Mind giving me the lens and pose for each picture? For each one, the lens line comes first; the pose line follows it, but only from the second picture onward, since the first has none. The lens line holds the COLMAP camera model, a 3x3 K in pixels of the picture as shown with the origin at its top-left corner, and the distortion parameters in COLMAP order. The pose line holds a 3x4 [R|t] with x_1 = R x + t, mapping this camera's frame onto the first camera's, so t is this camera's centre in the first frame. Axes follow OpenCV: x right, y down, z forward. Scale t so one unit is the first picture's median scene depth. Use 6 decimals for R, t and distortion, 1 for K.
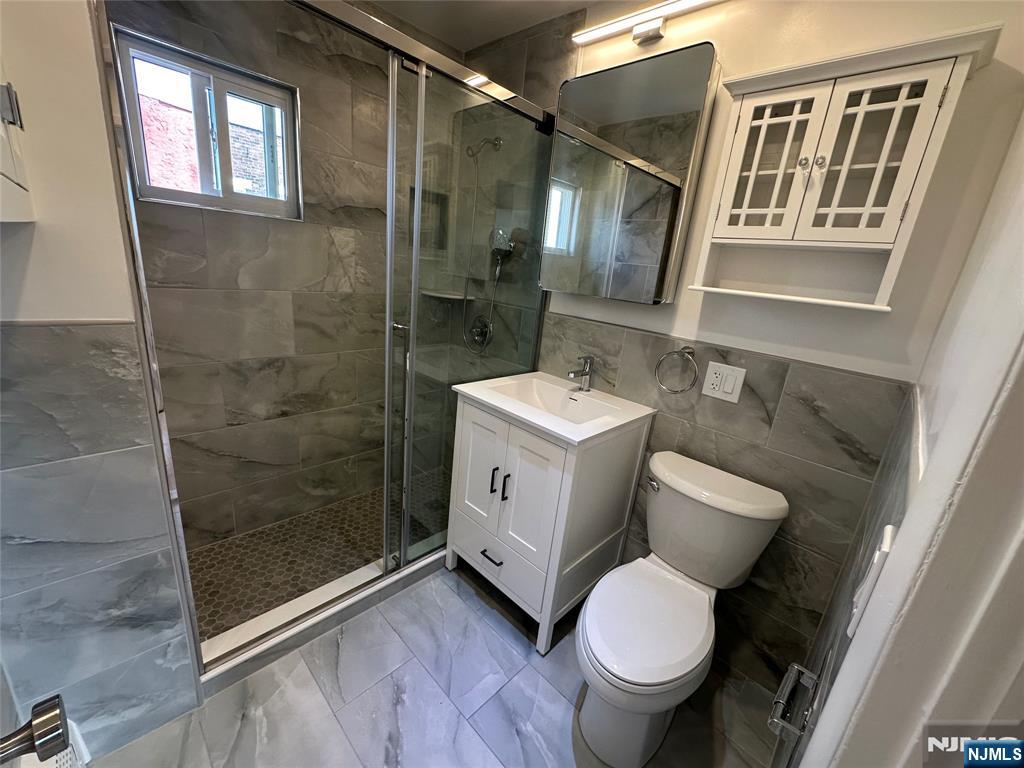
lens RADIAL K [[409.8, 0, 513.1], [0, 409.8, 378.8], [0, 0, 1]] dist [-0.002871, 0.000985]
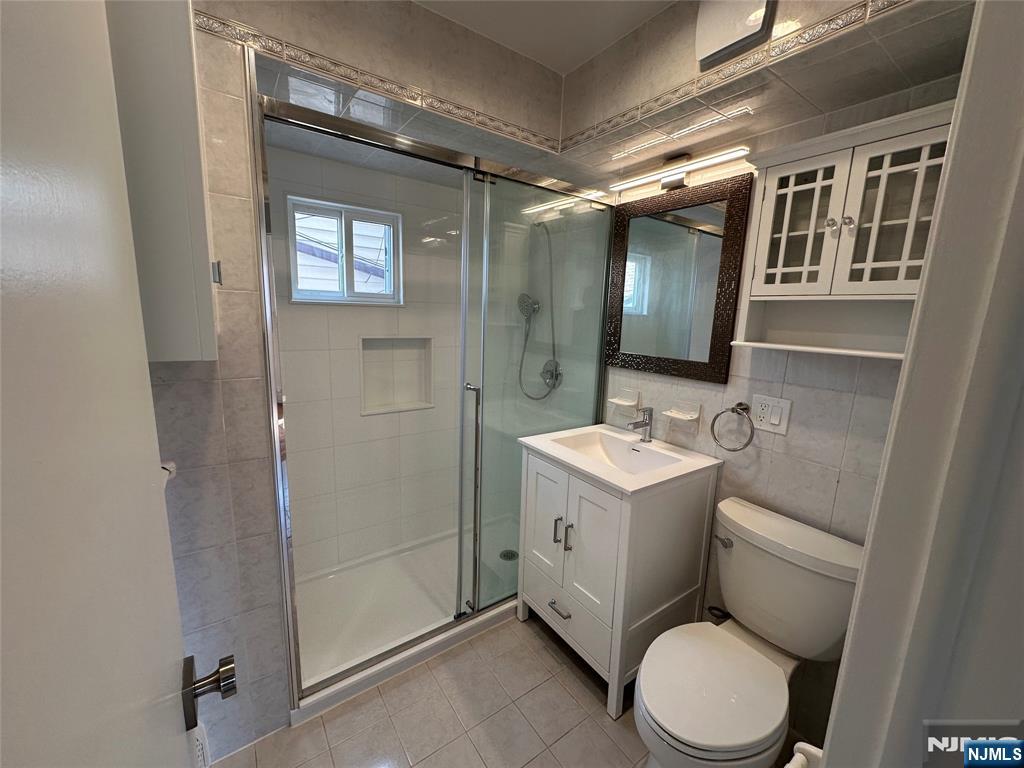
lens RADIAL K [[409.8, 0, 508.9], [0, 409.8, 386.2], [0, 0, 1]] dist [-0.002871, 0.000985]
pose [[0.981471, -0.035685, -0.188258, 0.069932], [0.016132, 0.994406, -0.104390, -0.014905], [0.190930, 0.099419, 0.976556, -0.125004]]
